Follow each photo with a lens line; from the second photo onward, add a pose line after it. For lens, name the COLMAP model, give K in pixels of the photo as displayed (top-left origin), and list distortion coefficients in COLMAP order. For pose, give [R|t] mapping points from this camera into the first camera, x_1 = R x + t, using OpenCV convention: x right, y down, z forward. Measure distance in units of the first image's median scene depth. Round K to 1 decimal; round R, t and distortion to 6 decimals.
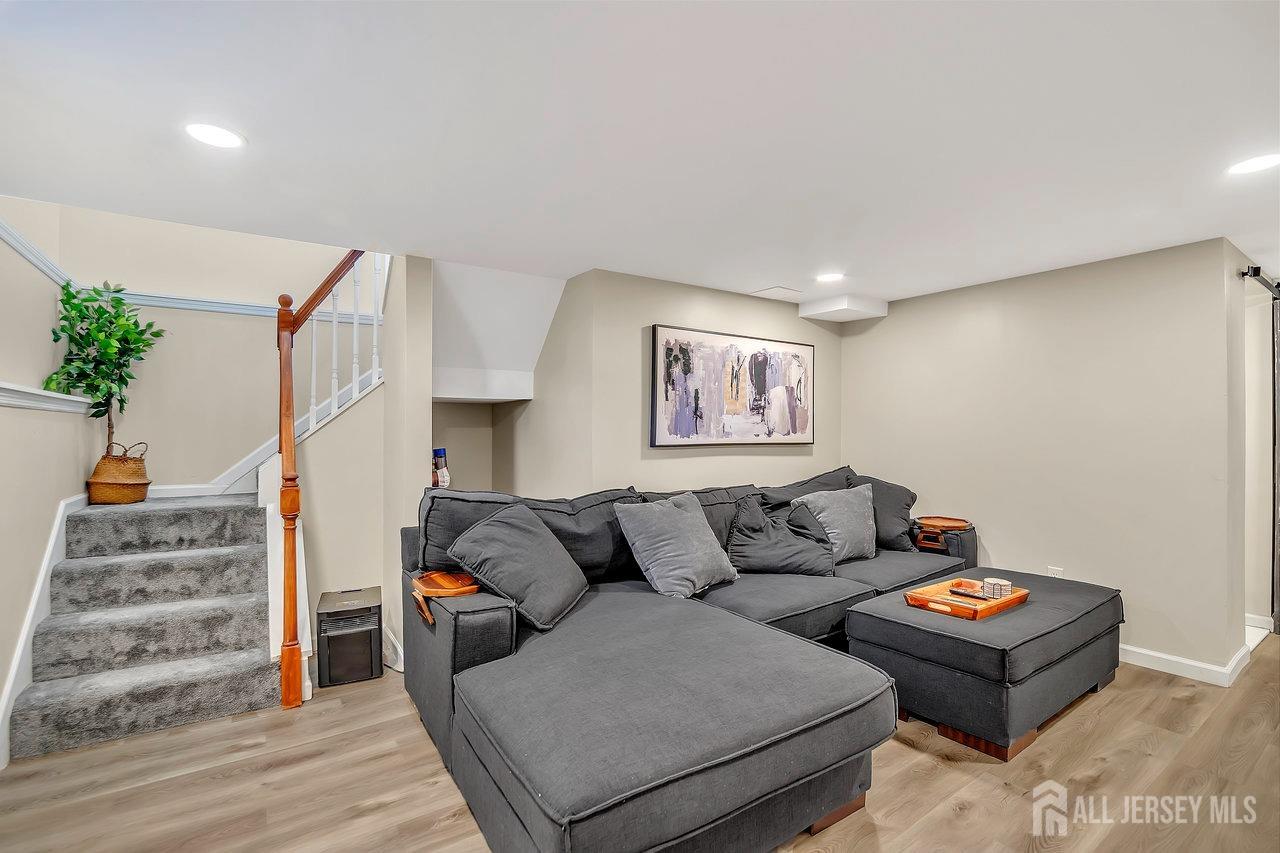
lens RADIAL K [[578.4, 0, 641.0], [0, 578.4, 433.4], [0, 0, 1]] dist [-0.039449, 0.006362]
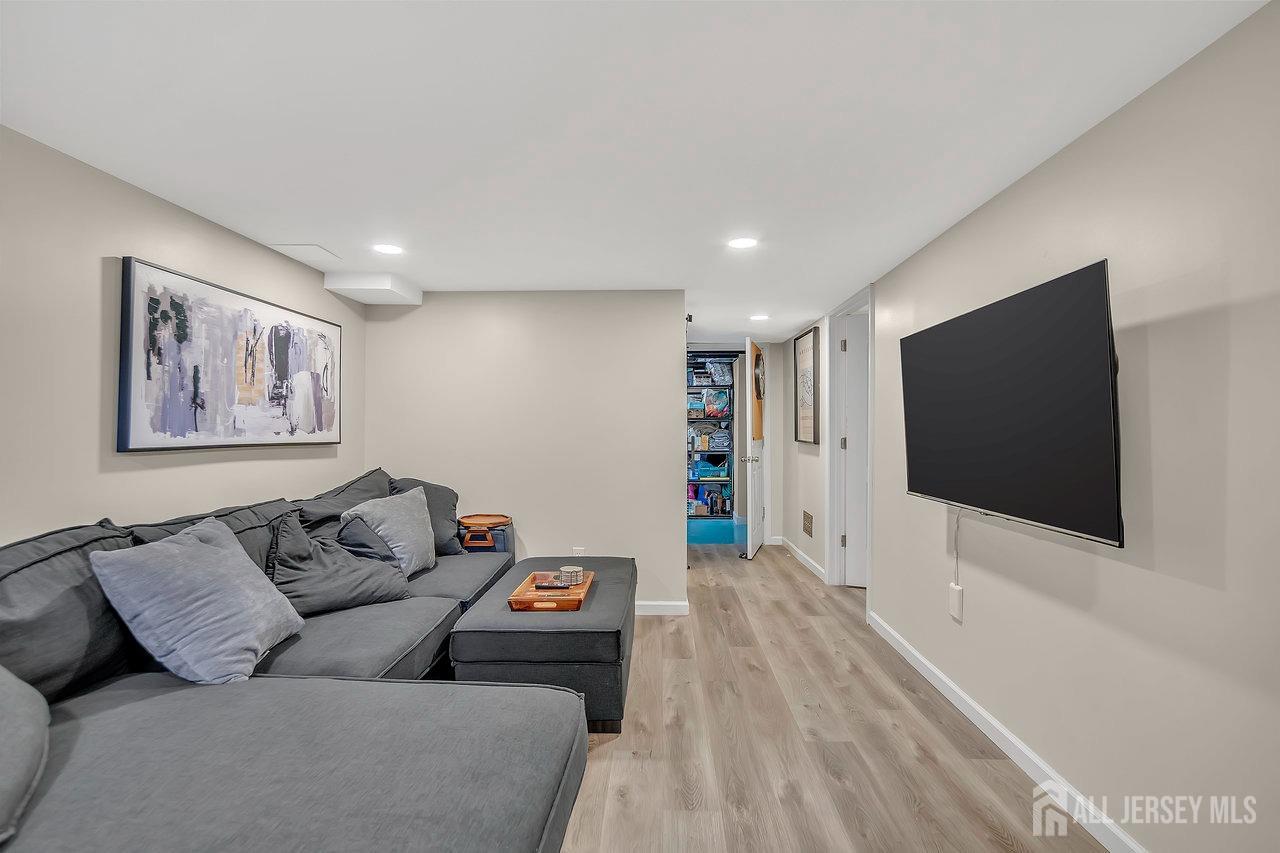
lens RADIAL K [[578.4, 0, 642.7], [0, 578.4, 431.8], [0, 0, 1]] dist [-0.039449, 0.006362]
pose [[0.597708, 0.000902, 0.801713, -0.139621], [-0.000302, 1.000000, -0.000900, 0.002339], [-0.801713, 0.000296, 0.597708, 0.201843]]
